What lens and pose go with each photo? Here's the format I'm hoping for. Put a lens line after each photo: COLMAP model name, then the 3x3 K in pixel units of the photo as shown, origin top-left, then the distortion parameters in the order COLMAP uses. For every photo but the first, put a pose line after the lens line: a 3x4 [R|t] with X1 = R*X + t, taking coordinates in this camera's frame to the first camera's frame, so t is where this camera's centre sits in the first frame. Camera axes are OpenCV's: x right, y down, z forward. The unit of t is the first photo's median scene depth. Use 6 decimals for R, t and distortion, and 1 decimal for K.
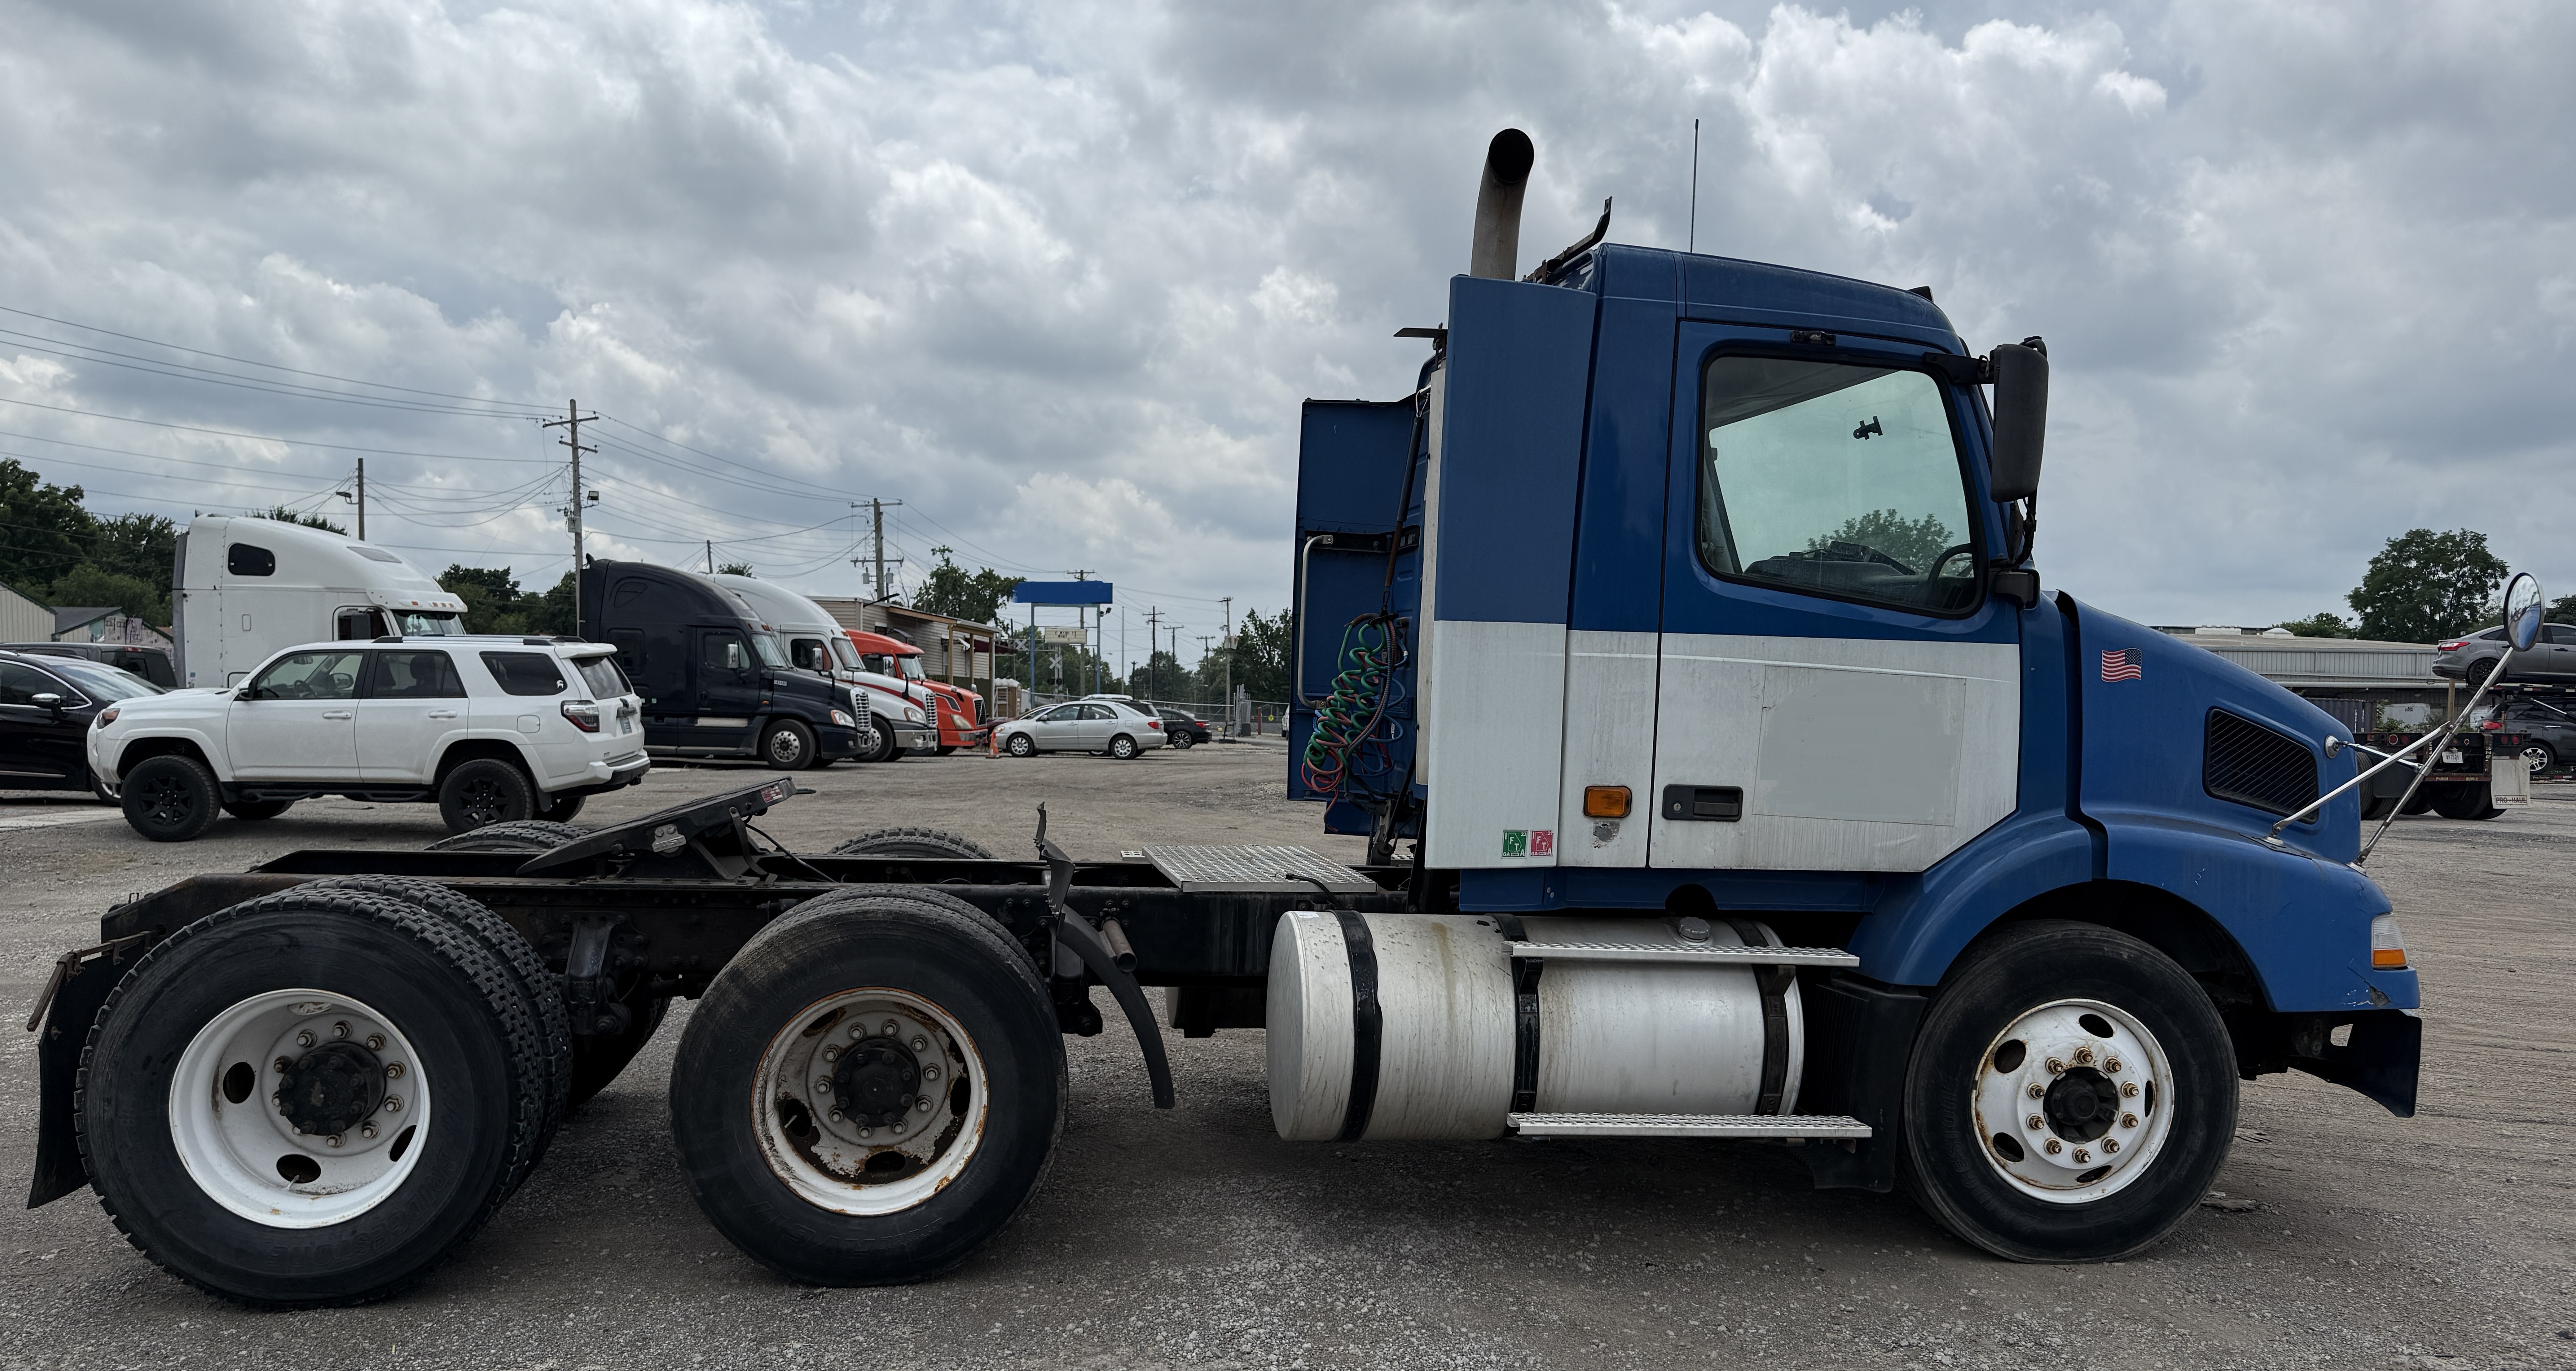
lens RADIAL K [[2011.2, 0, 1452.3], [0, 2011.2, 830.1], [0, 0, 1]] dist [0.206374, -0.329745]
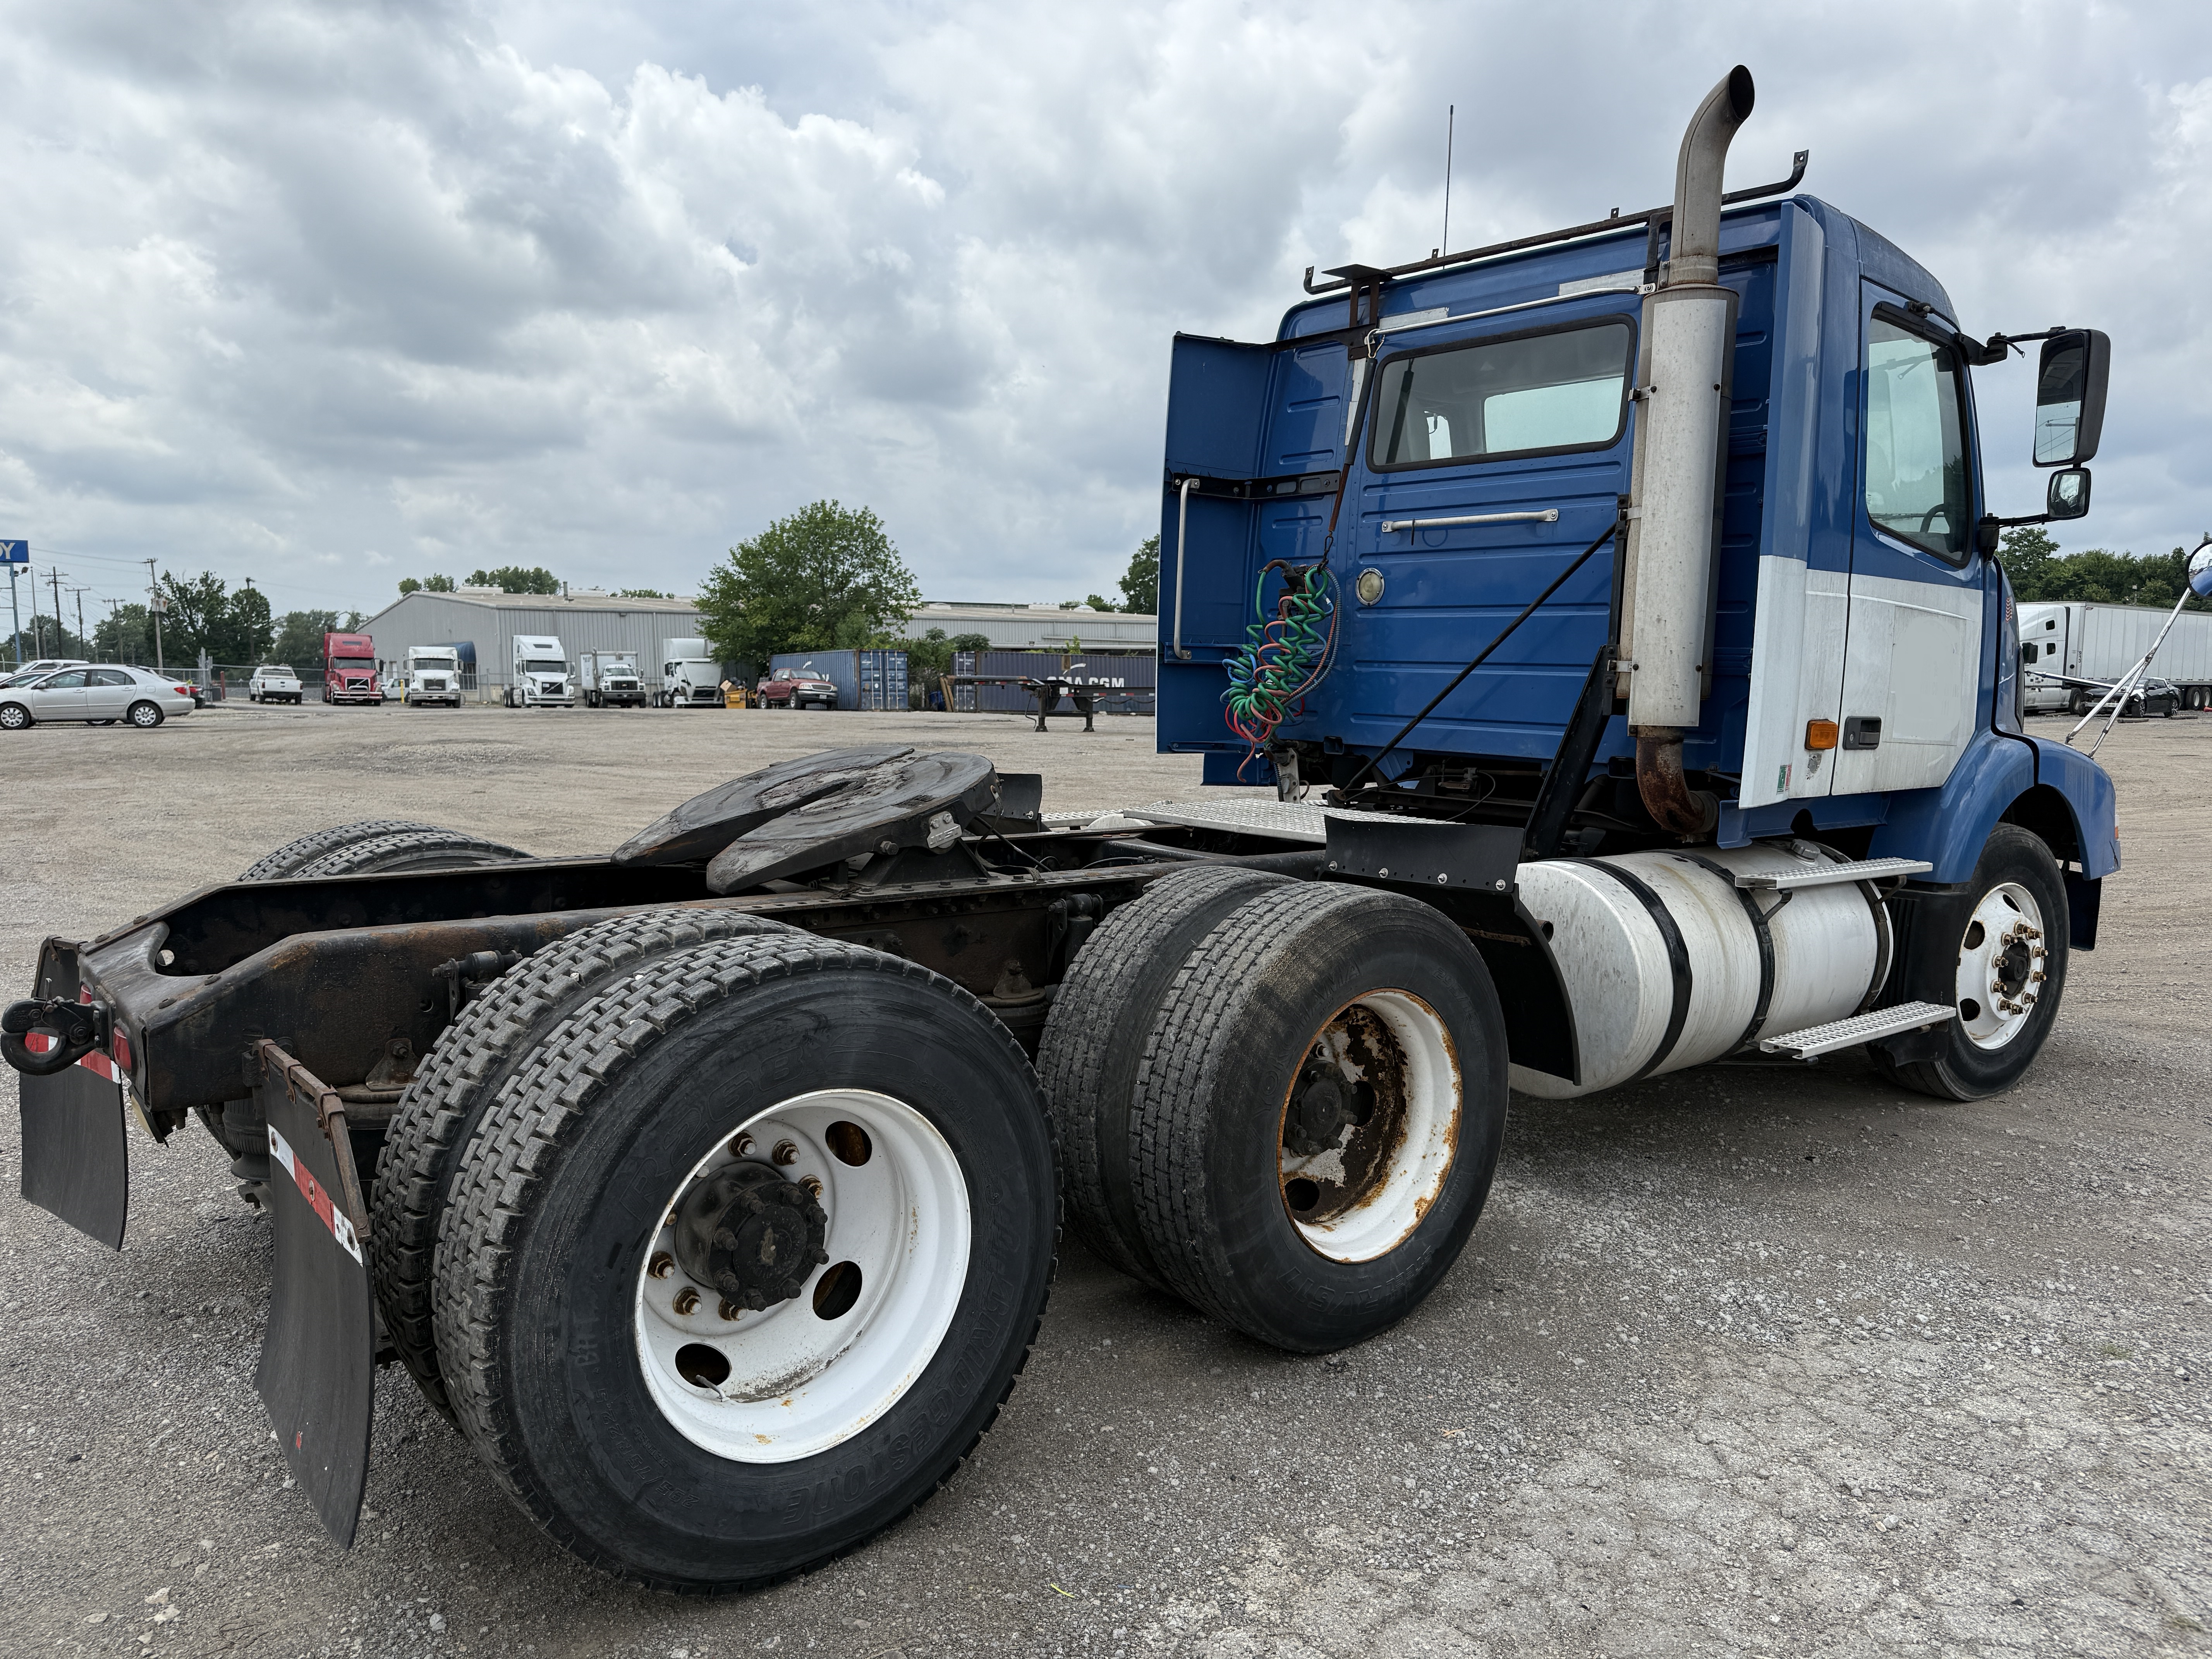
lens RADIAL K [[1581.7, 0, 1106.0], [0, 1581.7, 829.5], [0, 0, 1]] dist [0.055971, -0.069583]
pose [[0.851306, -0.067705, 0.520283, -0.171650], [0.046348, 0.997467, 0.053964, -0.006833], [-0.522618, -0.021825, 0.852287, 0.123339]]
